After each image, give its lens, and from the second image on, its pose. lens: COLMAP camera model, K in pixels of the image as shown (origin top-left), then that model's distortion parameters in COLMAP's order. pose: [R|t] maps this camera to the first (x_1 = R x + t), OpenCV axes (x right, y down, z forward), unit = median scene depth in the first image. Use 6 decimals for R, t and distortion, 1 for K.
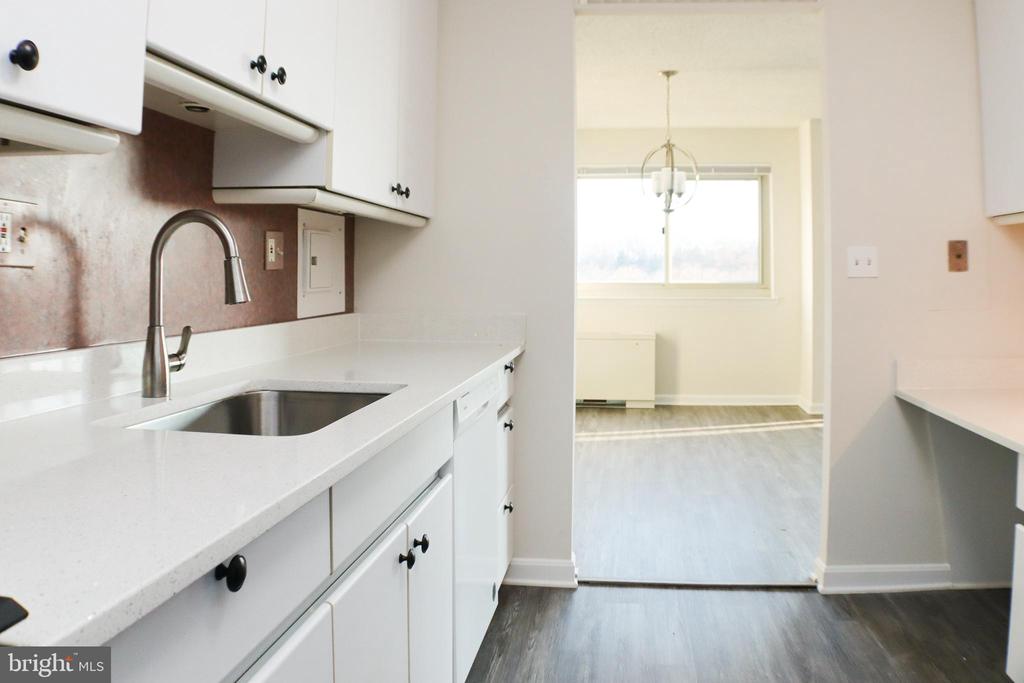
lens RADIAL K [[778.5, 0, 512.0], [0, 778.5, 341.5], [0, 0, 1]] dist [-0.195879, 0.056259]
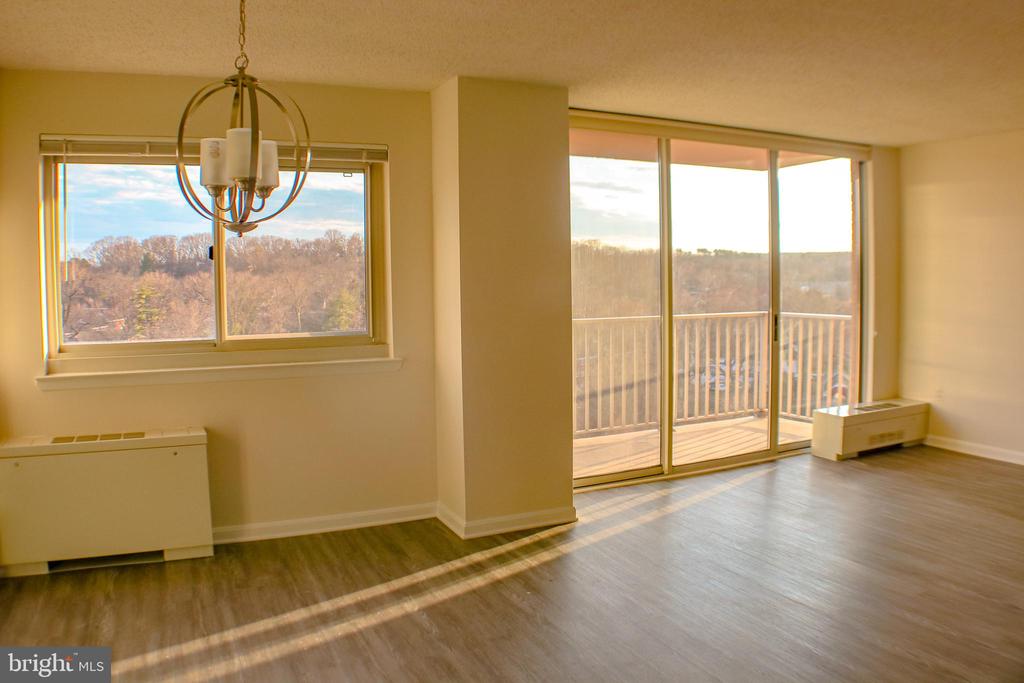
lens RADIAL K [[778.5, 0, 512.0], [0, 778.5, 341.5], [0, 0, 1]] dist [-0.195879, 0.056259]
pose [[0.828352, -0.045503, 0.558358, 0.064985], [0.044245, 0.998896, 0.015763, -0.077479], [-0.558459, 0.011647, 0.829451, 0.408348]]
